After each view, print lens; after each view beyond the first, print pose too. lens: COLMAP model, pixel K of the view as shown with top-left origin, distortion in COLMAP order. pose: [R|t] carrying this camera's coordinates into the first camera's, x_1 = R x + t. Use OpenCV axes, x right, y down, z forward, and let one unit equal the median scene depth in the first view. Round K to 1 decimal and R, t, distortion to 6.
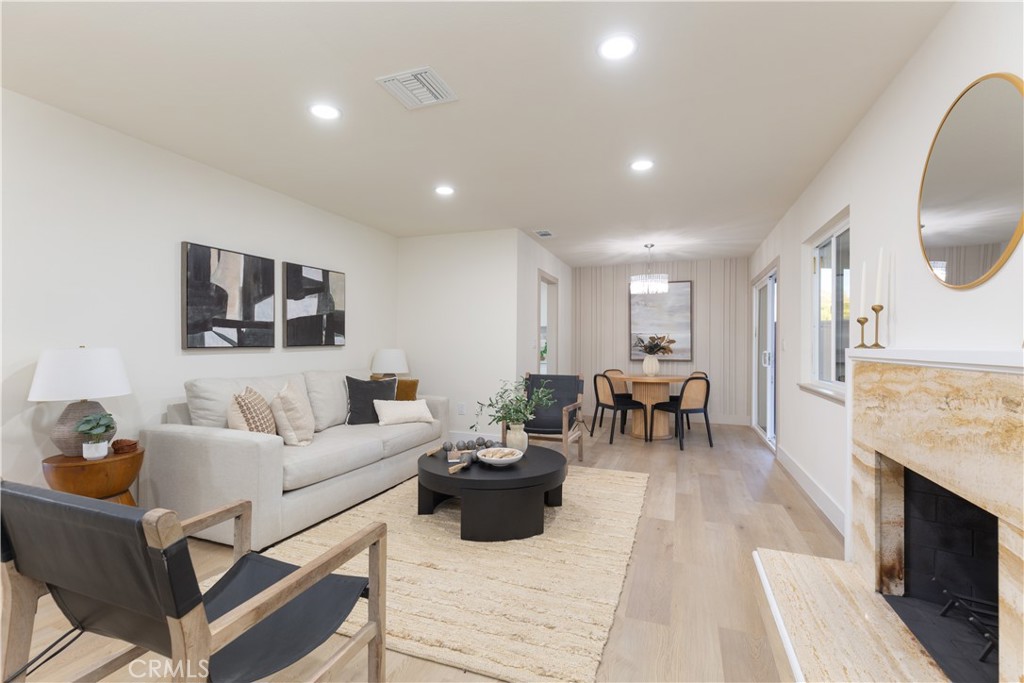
lens RADIAL K [[461.9, 0, 500.0], [0, 461.9, 345.2], [0, 0, 1]] dist [0.004080, 0.000550]
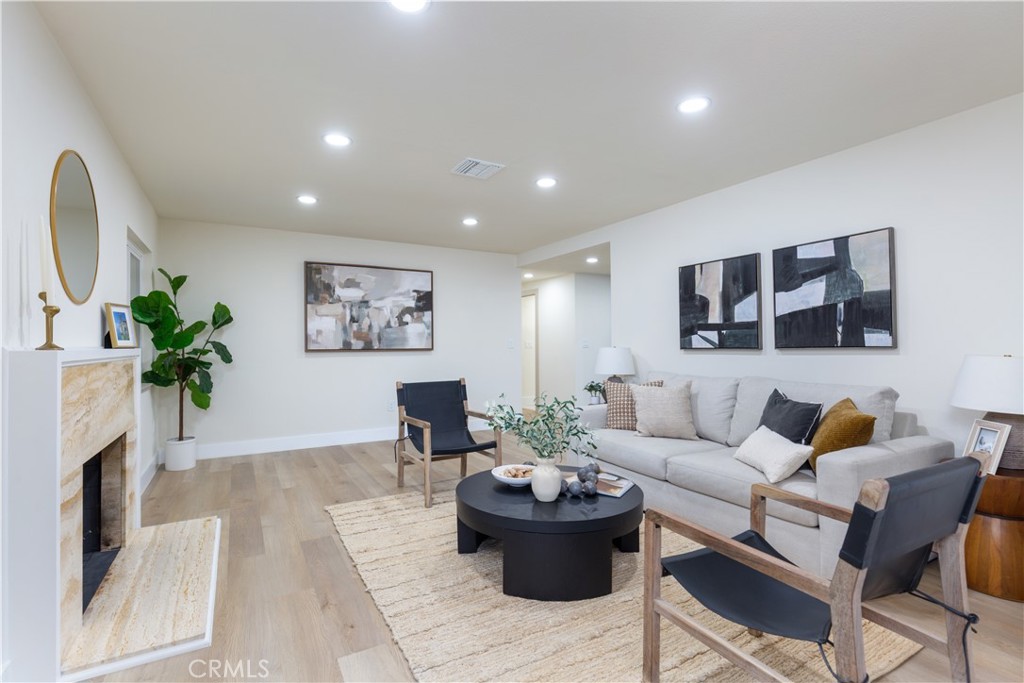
lens RADIAL K [[490.6, 0, 514.6], [0, 490.6, 344.5], [0, 0, 1]] dist [0.002830, 0.000159]
pose [[-0.629175, -0.003158, -0.777257, 0.569826], [-0.001565, 0.999995, -0.002797, -0.000602], [0.777262, -0.000543, -0.629177, 1.244003]]
